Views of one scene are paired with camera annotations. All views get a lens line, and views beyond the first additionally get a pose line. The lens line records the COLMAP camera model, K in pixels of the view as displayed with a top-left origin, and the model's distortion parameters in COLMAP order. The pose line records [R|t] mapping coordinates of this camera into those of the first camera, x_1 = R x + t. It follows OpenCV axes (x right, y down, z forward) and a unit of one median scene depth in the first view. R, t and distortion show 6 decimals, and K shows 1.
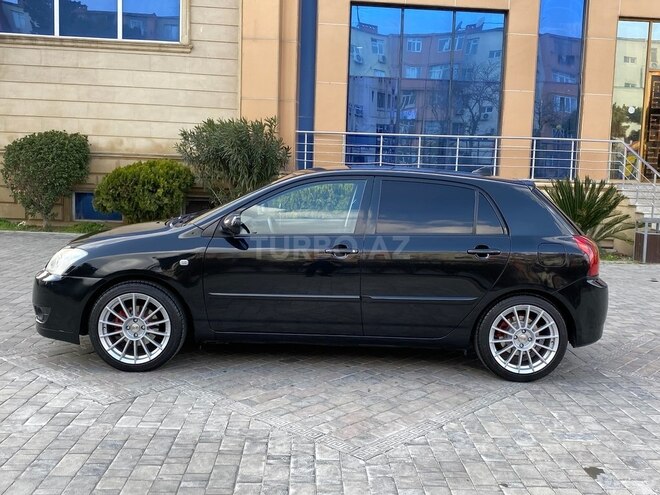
lens RADIAL K [[692.5, 0, 332.5], [0, 692.5, 245.9], [0, 0, 1]] dist [0.012948, 0.000000]
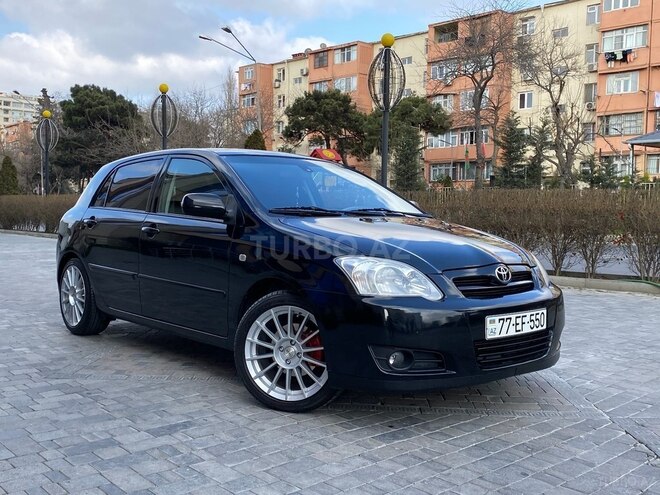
lens RADIAL K [[692.5, 0, 327.1], [0, 692.5, 243.5], [0, 0, 1]] dist [0.012948, 0.000000]
pose [[-0.651055, -0.081813, 0.754609, -0.783120], [0.031913, 0.990345, 0.134905, -0.124001], [-0.758360, 0.111912, -0.642158, 1.574303]]
